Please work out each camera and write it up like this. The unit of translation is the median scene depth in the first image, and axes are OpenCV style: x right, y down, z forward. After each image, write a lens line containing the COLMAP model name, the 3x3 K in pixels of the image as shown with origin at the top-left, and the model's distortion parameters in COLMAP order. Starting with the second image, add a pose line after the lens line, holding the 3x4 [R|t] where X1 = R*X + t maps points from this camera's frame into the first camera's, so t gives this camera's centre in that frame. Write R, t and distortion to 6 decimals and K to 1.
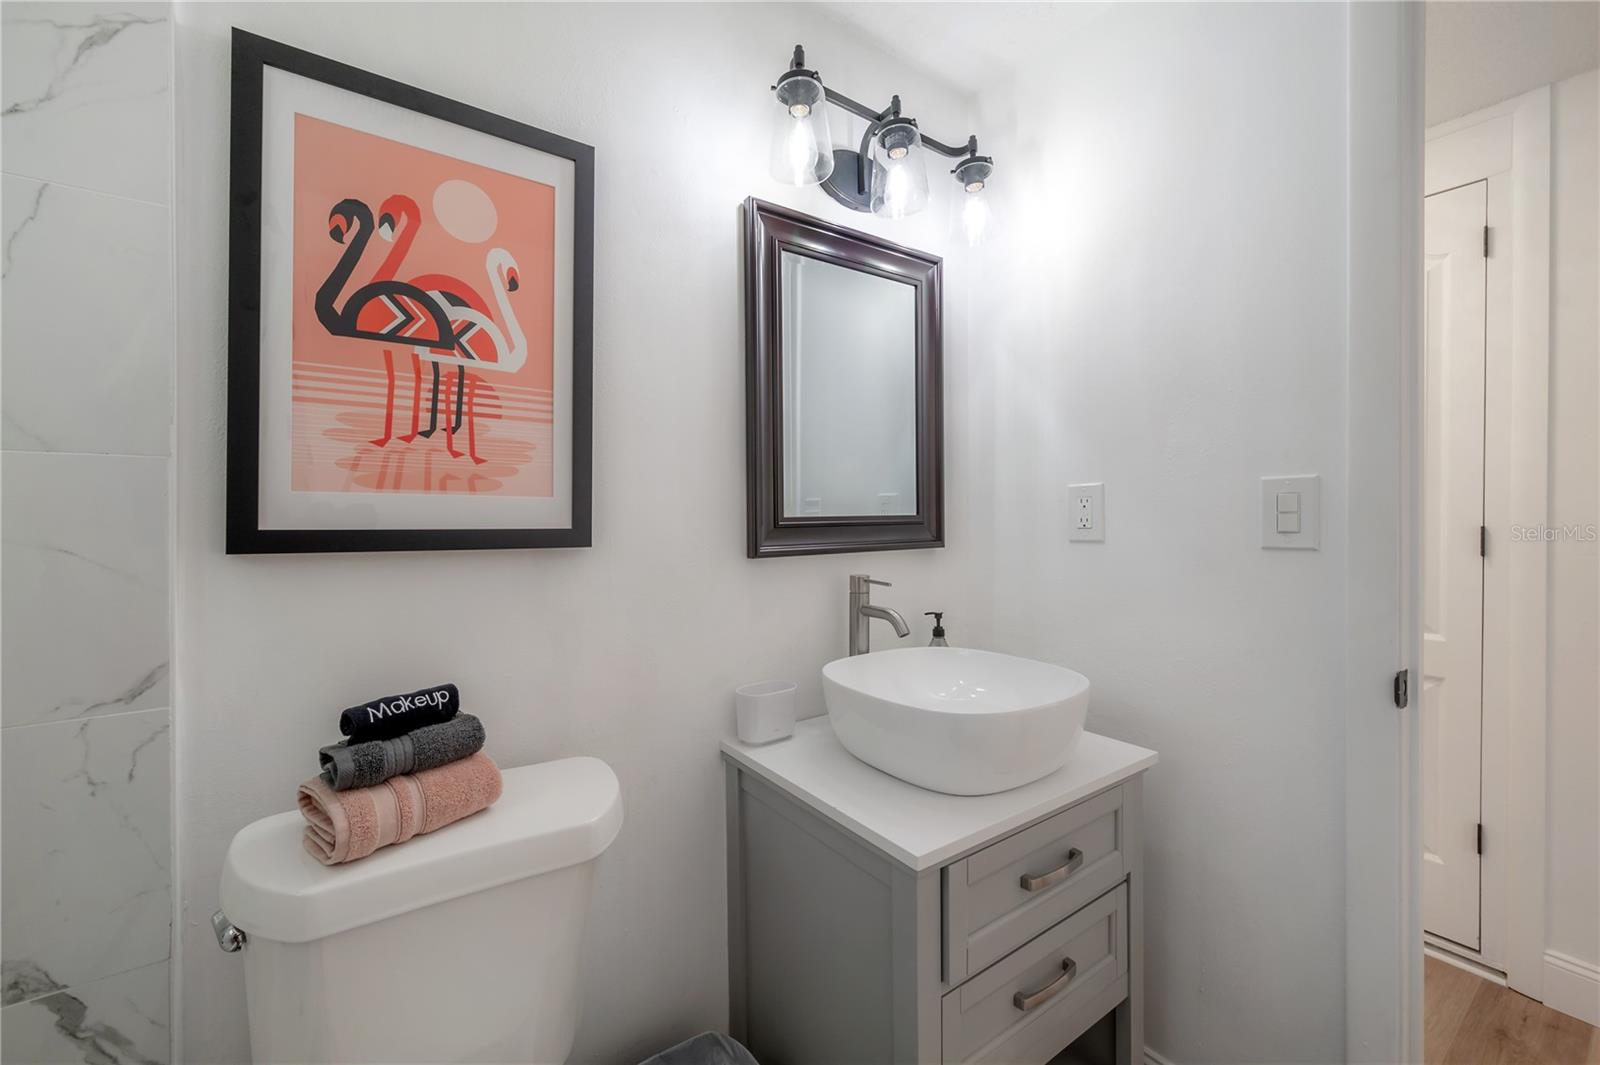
lens RADIAL K [[637.2, 0, 801.2], [0, 637.2, 523.7], [0, 0, 1]] dist [-0.000452, -0.000043]
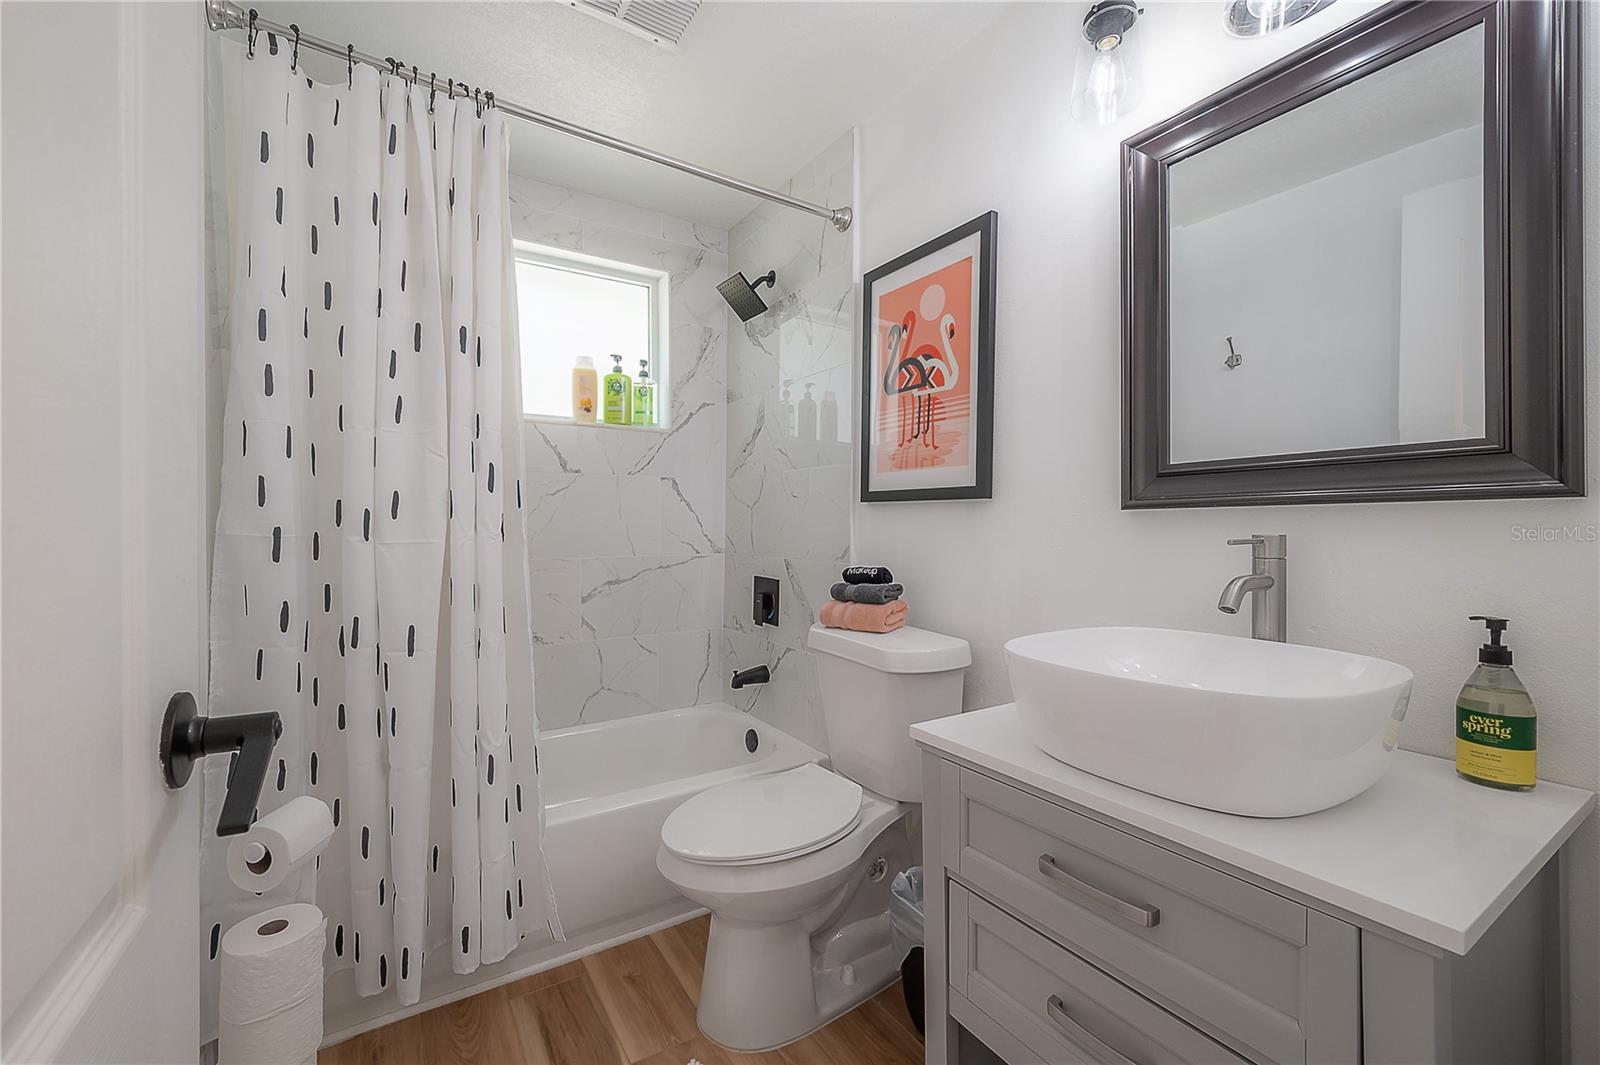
lens RADIAL K [[637.2, 0, 801.2], [0, 637.2, 523.7], [0, 0, 1]] dist [-0.000452, -0.000043]
pose [[-0.013663, 0.009713, -0.999859, 1.207528], [0.000377, 0.999953, 0.009708, 0.087470], [0.999907, -0.000244, -0.013666, 0.681341]]
